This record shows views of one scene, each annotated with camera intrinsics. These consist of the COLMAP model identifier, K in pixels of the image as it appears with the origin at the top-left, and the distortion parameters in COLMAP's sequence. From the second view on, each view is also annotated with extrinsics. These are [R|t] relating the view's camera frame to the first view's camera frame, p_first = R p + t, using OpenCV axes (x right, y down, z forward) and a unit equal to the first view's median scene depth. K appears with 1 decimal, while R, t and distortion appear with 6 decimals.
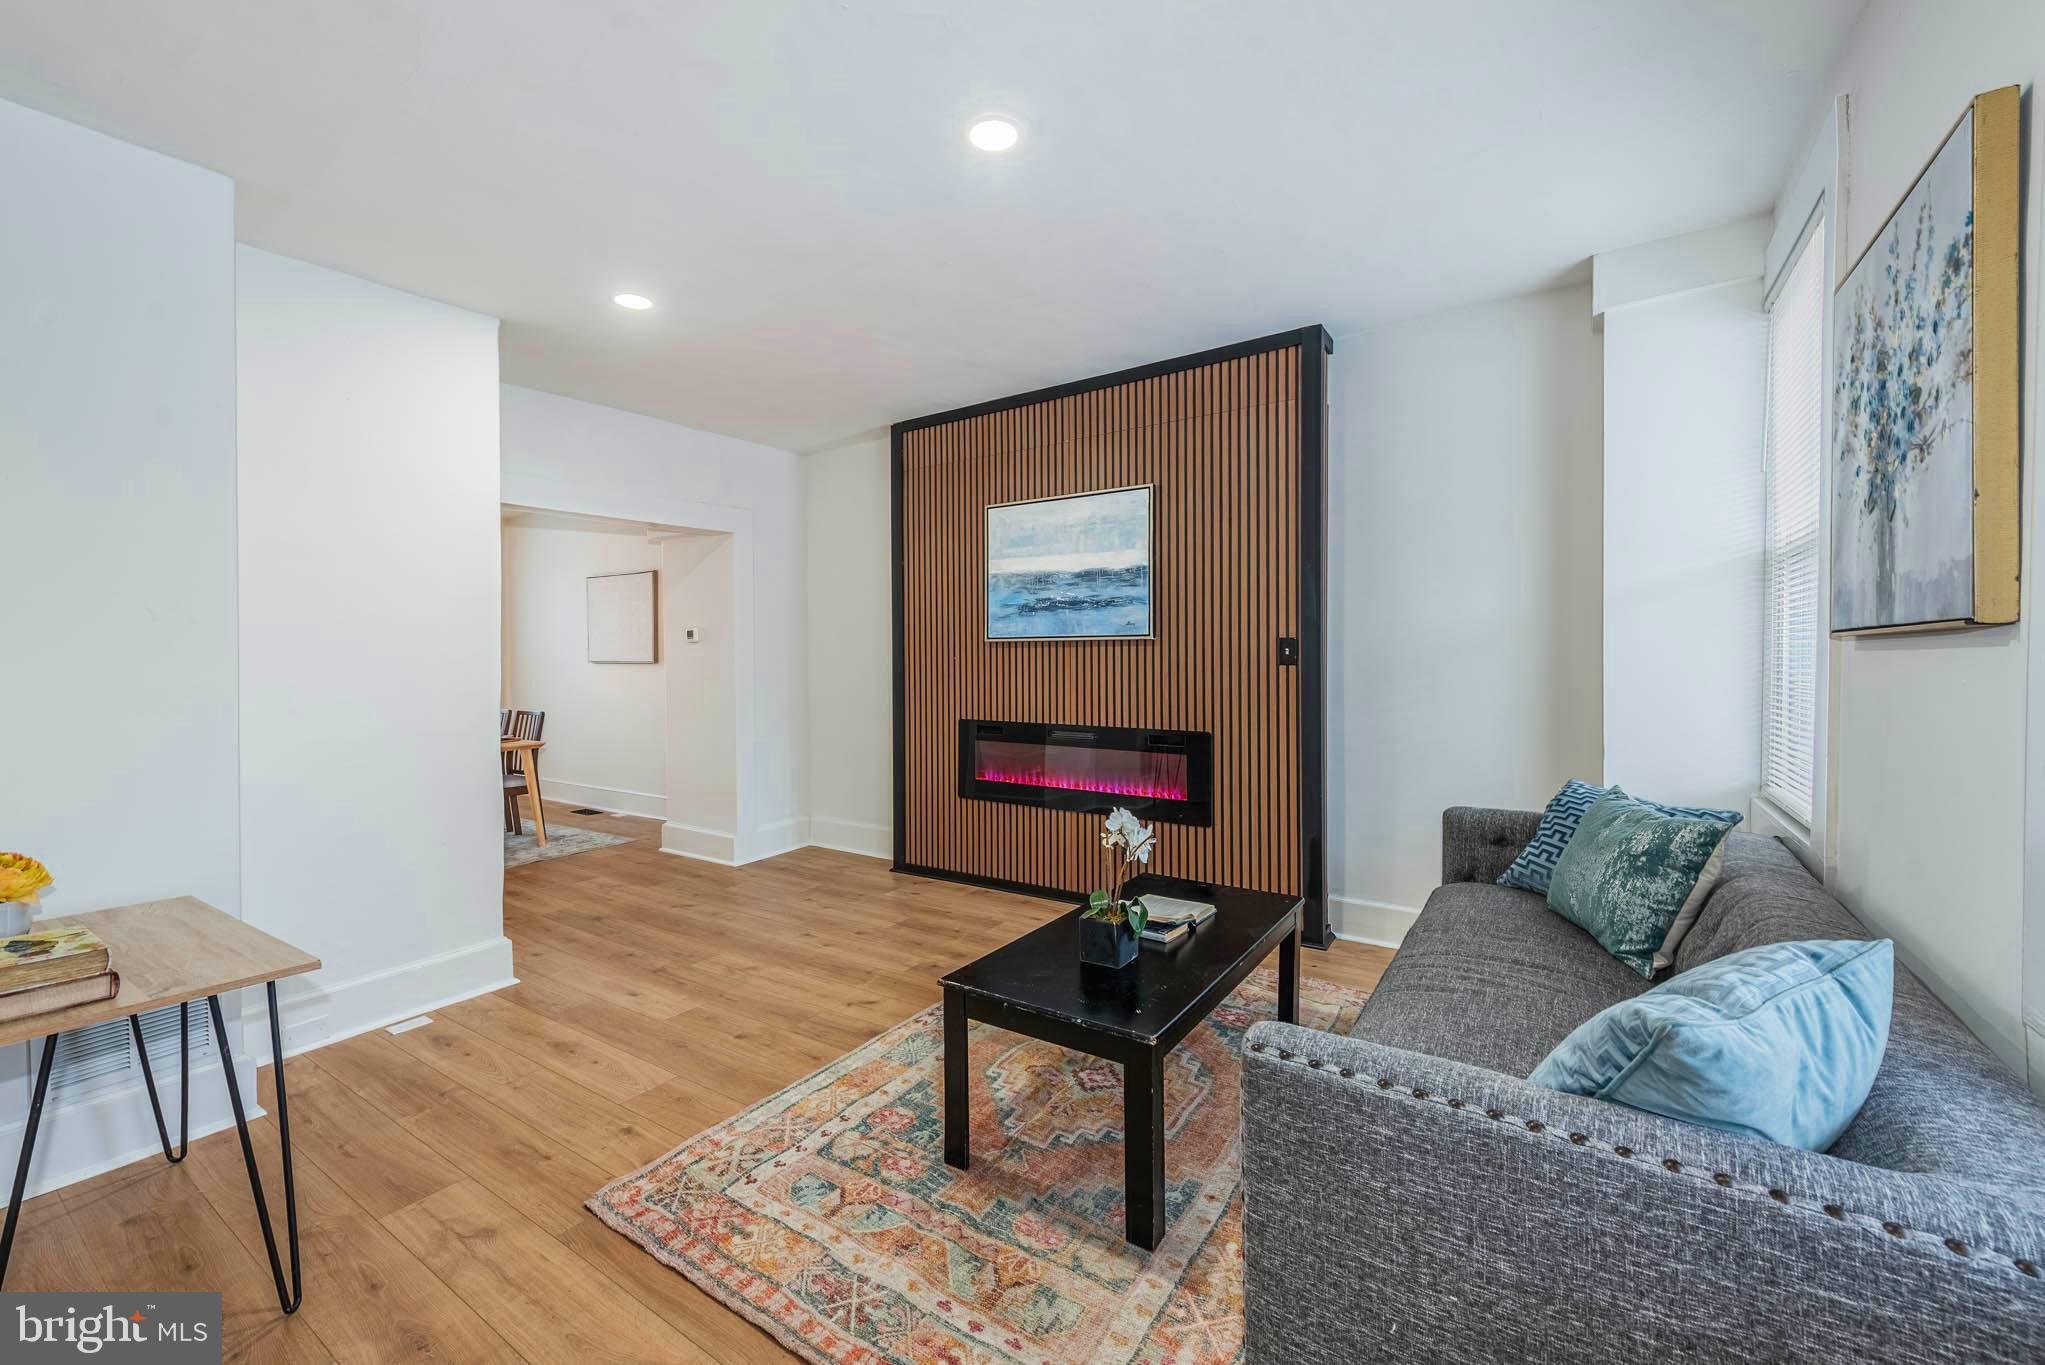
lens RADIAL K [[813.8, 0, 1030.5], [0, 813.8, 666.7], [0, 0, 1]] dist [0.016190, -0.002819]
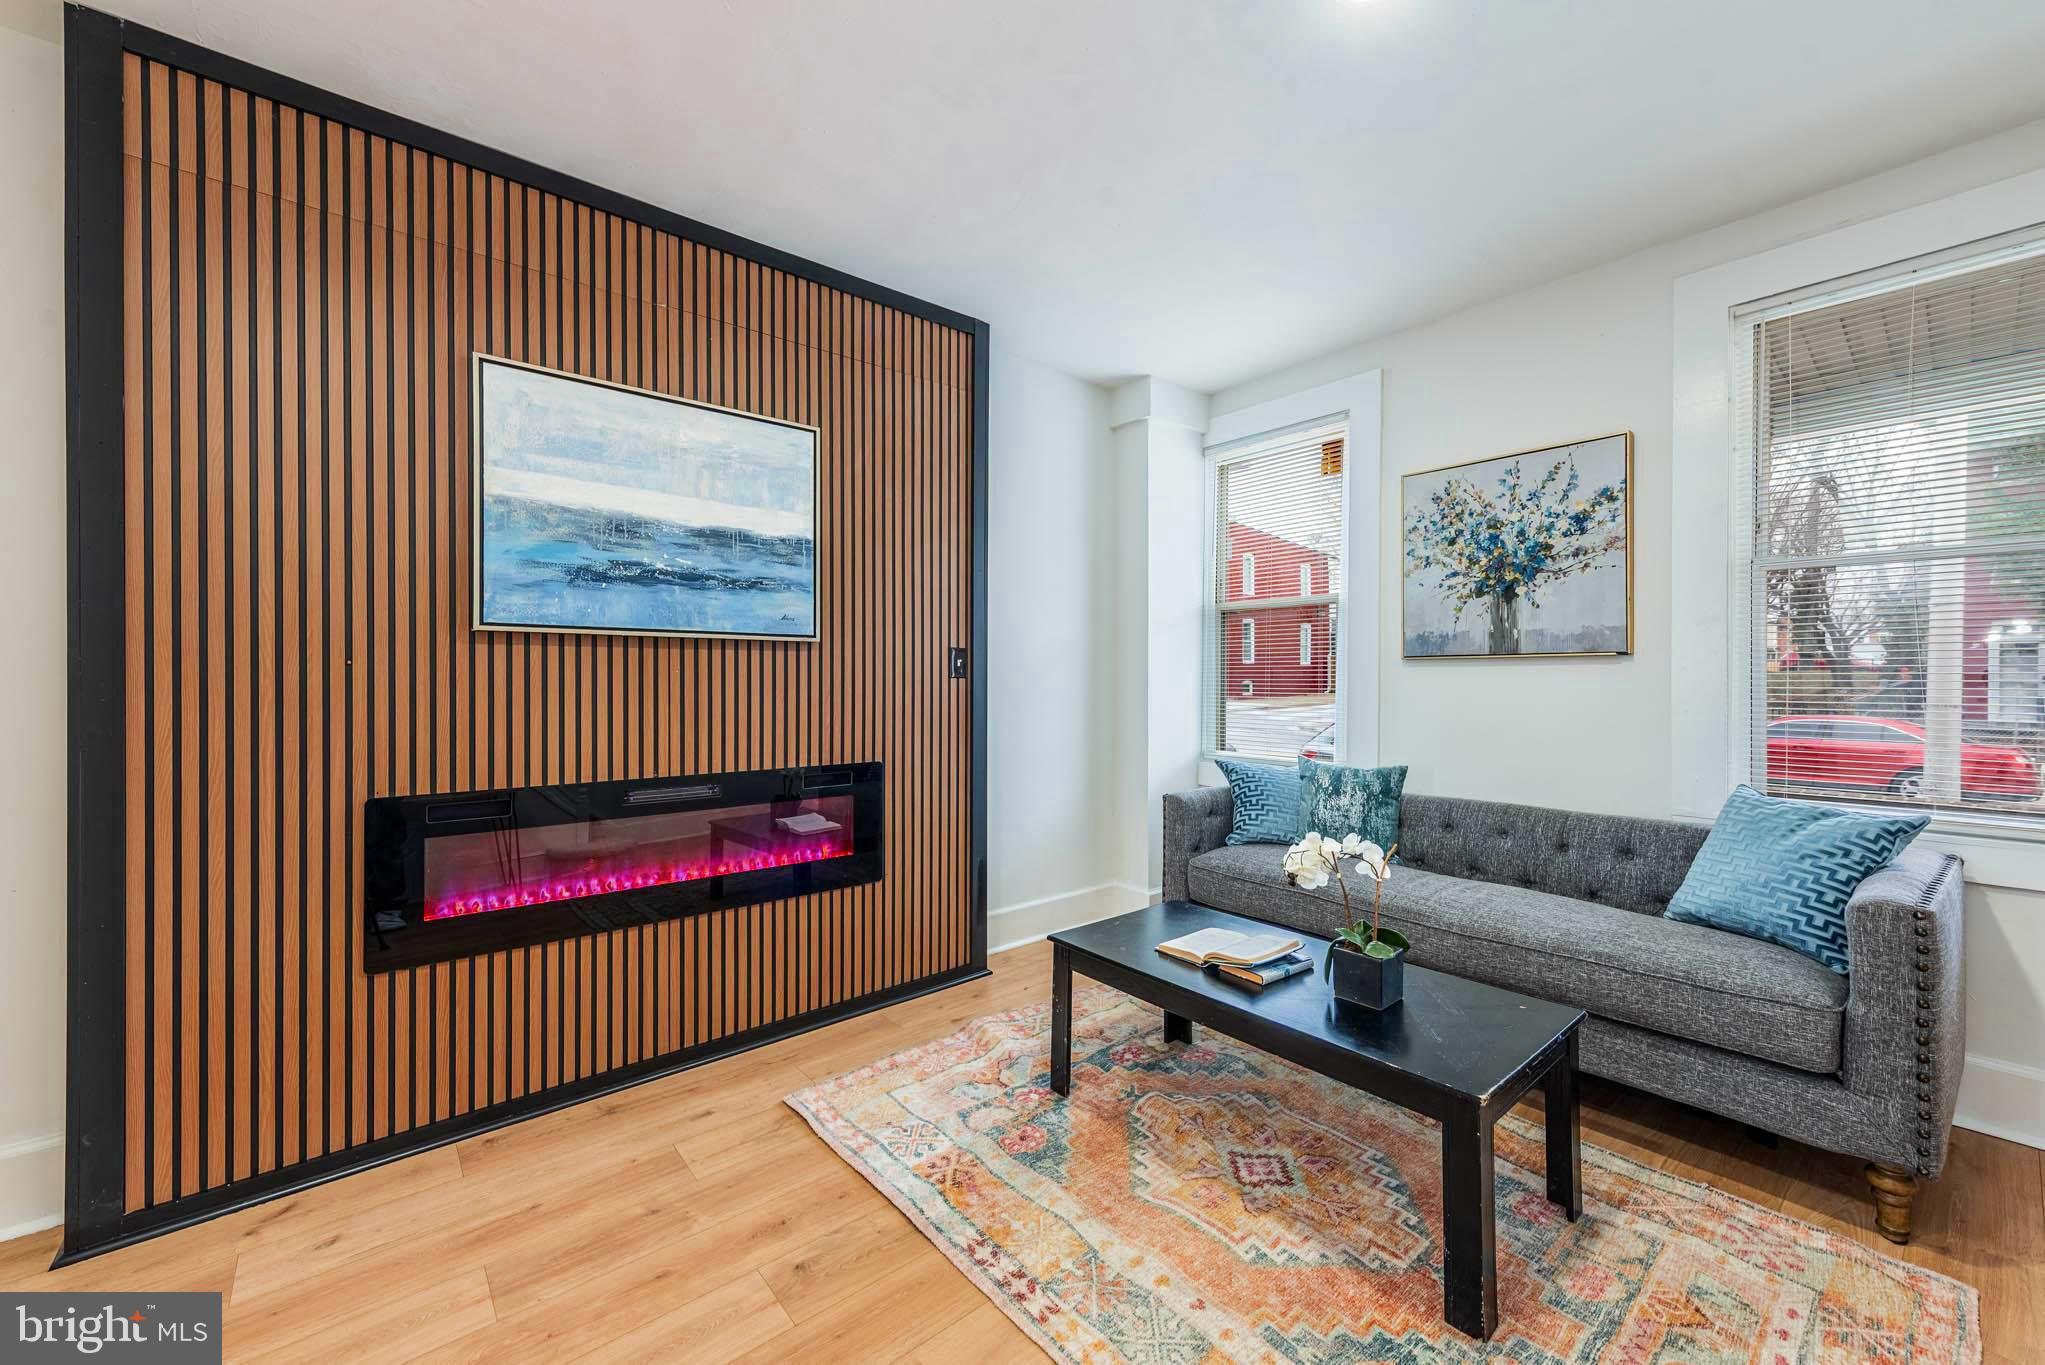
lens RADIAL K [[813.8, 0, 1023.2], [0, 813.8, 677.9], [0, 0, 1]] dist [0.016190, -0.002819]
pose [[0.285654, 0.006949, 0.958307, -0.555977], [0.008649, 0.999914, -0.009829, 0.007590], [-0.958294, 0.011096, 0.285570, 0.697378]]
